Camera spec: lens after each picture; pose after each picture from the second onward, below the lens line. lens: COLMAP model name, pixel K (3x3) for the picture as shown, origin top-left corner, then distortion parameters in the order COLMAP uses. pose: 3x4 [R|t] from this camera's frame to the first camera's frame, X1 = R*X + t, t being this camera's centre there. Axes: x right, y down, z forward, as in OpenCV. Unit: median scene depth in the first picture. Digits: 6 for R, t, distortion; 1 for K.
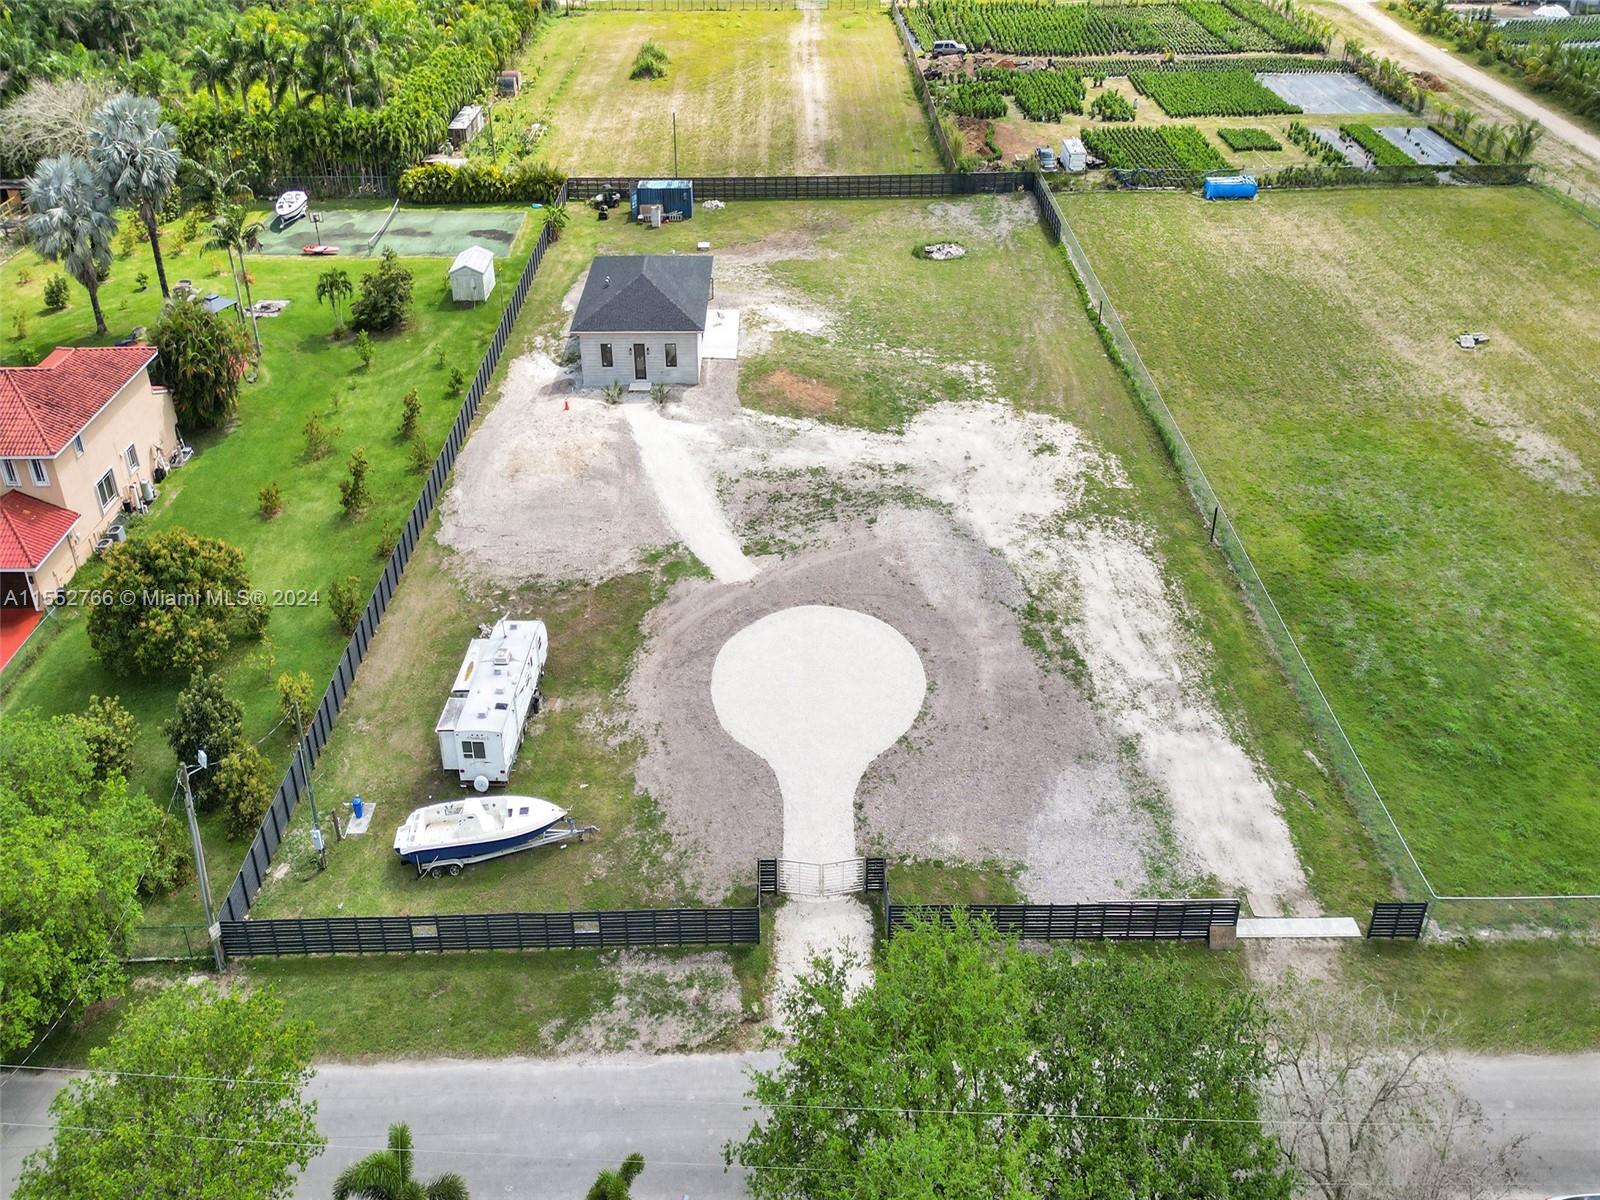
lens RADIAL K [[973.9, 0, 800.0], [0, 973.9, 600.0], [0, 0, 1]] dist [0.074204, -0.069074]
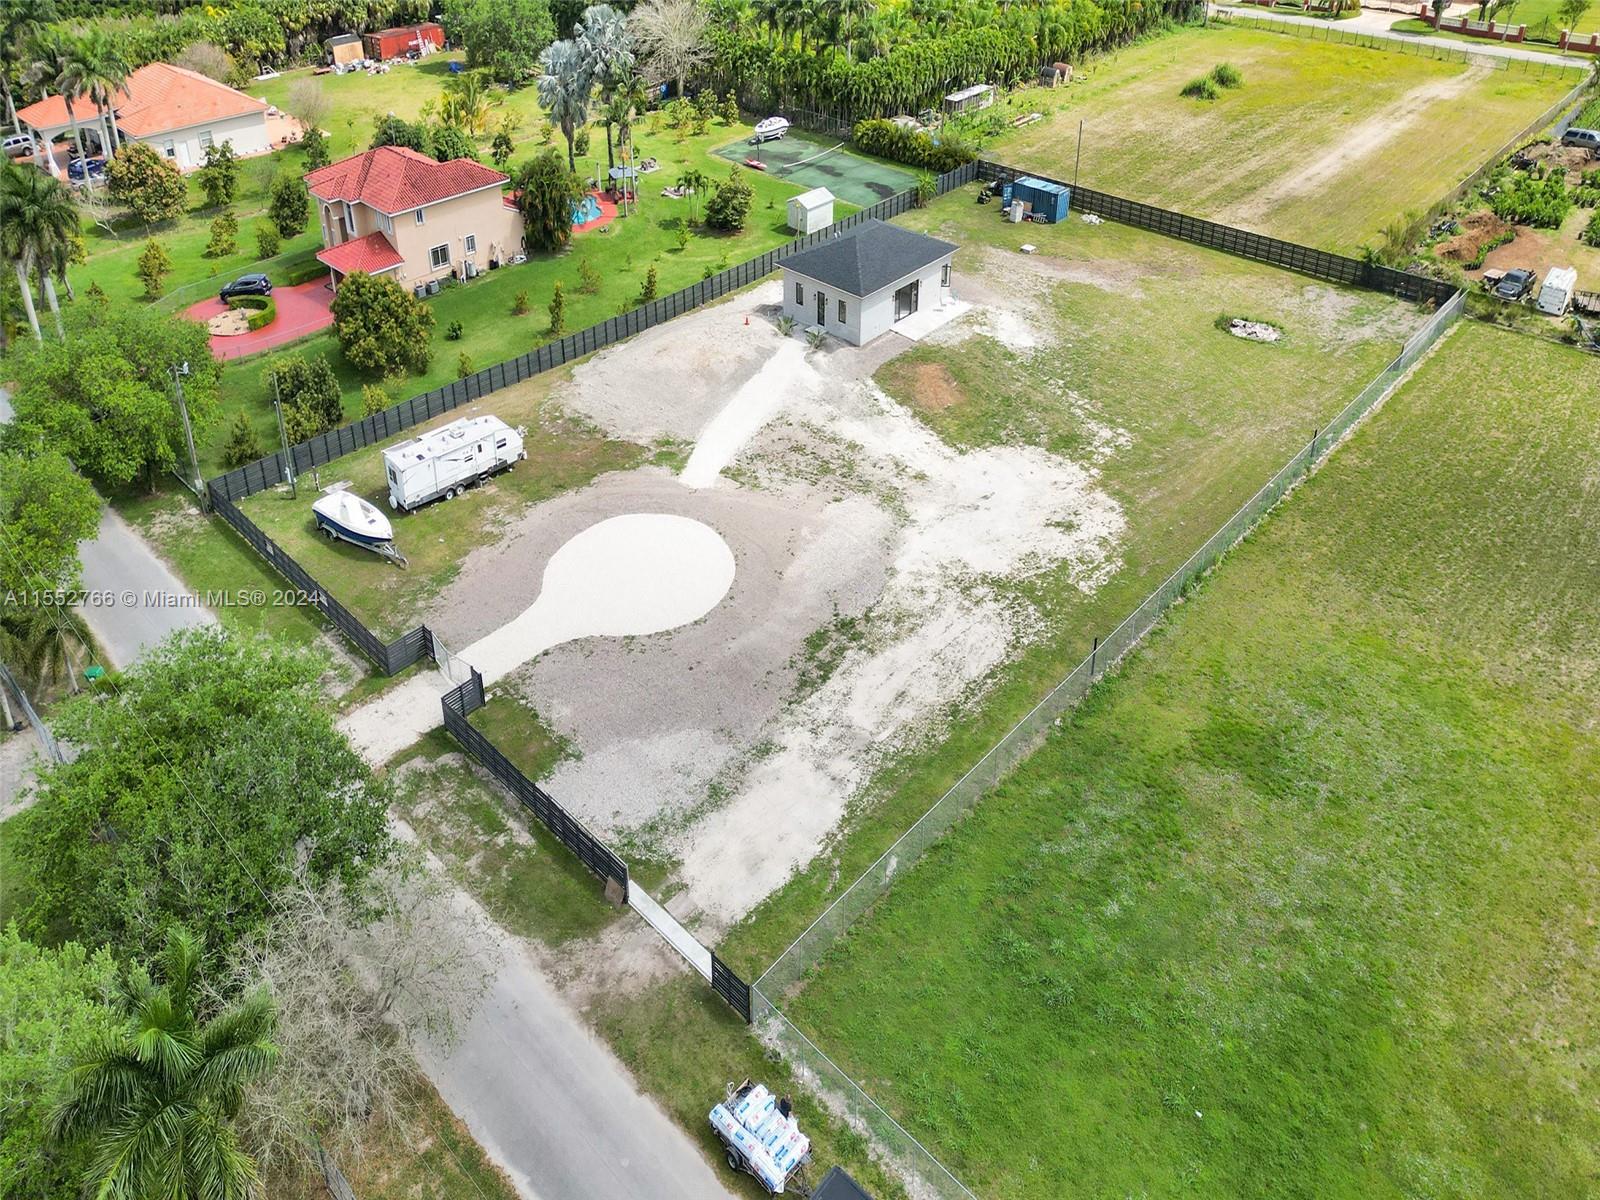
lens RADIAL K [[973.9, 0, 800.0], [0, 973.9, 600.0], [0, 0, 1]] dist [0.074204, -0.069074]
pose [[0.713767, 0.468459, -0.520657, 0.587355], [-0.468520, 0.871930, 0.142222, -0.107142], [0.520601, 0.142424, 0.841837, 0.100673]]
